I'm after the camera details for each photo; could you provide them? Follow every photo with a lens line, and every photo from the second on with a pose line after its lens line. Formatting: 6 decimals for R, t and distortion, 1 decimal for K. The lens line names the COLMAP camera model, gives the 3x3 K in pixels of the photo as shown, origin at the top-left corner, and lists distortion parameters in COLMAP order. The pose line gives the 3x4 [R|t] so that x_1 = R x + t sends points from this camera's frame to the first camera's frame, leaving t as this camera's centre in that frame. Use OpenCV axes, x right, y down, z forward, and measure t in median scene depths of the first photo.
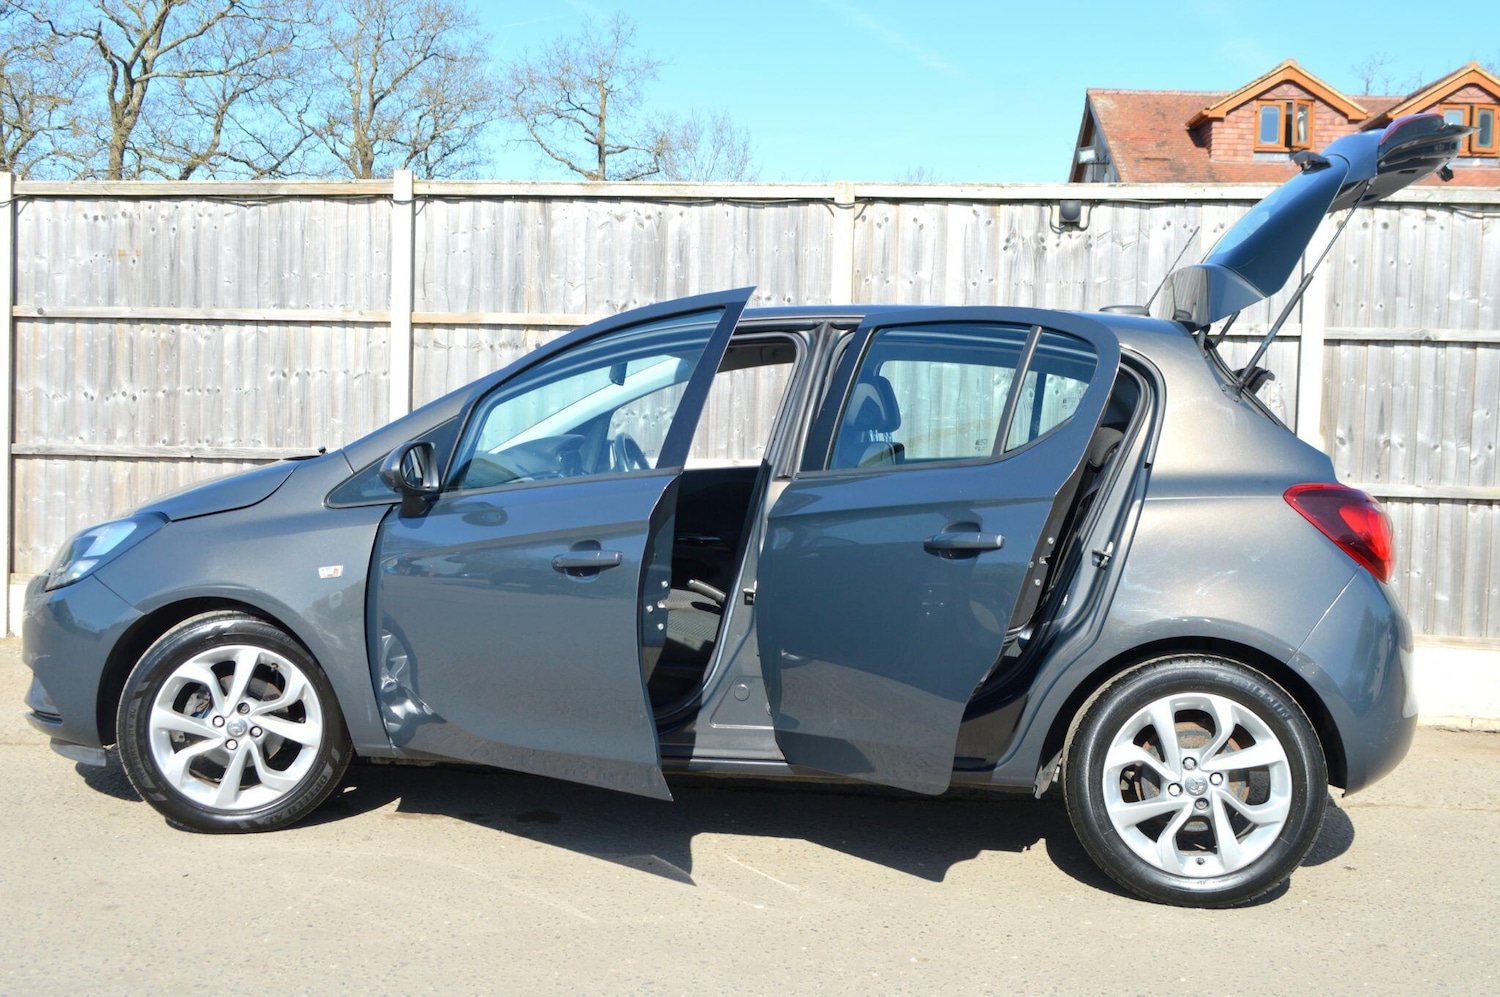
lens RADIAL K [[1573.0, 0, 785.1], [0, 1573.0, 461.3], [0, 0, 1]] dist [-0.031499, -0.006398]
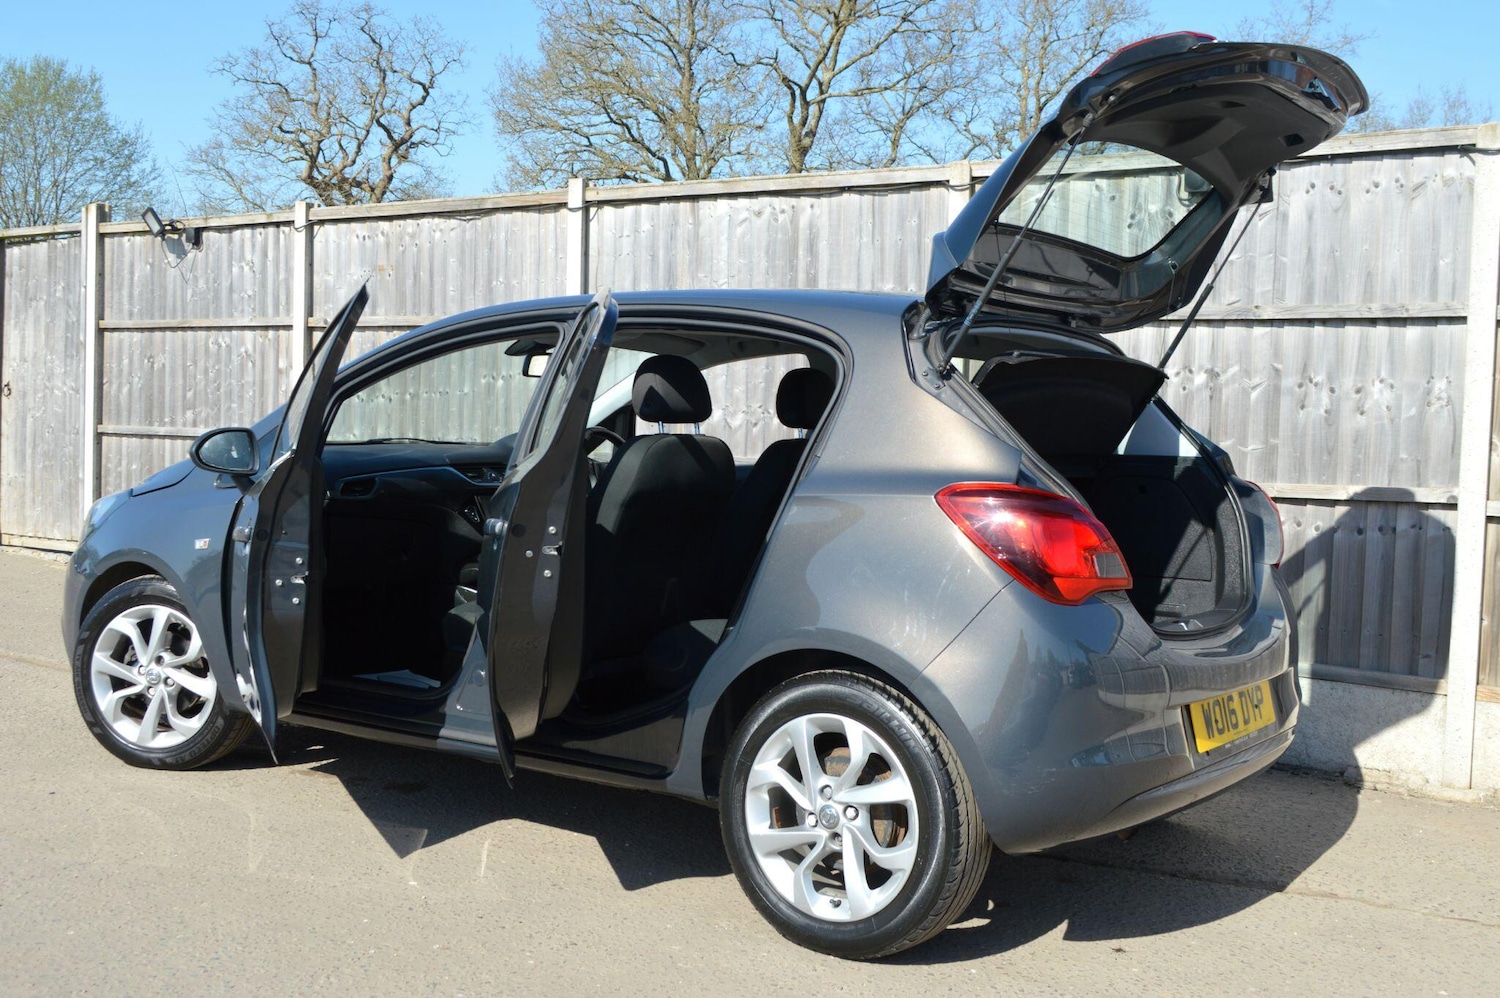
lens RADIAL K [[1648.2, 0, 750.0], [0, 1648.2, 499.0], [0, 0, 1]] dist [-0.026551, 0.001861]
pose [[0.886769, 0.026482, -0.461453, 0.367401], [-0.021185, 0.999637, 0.016657, 0.006272], [0.461727, -0.004995, 0.887008, 0.083600]]
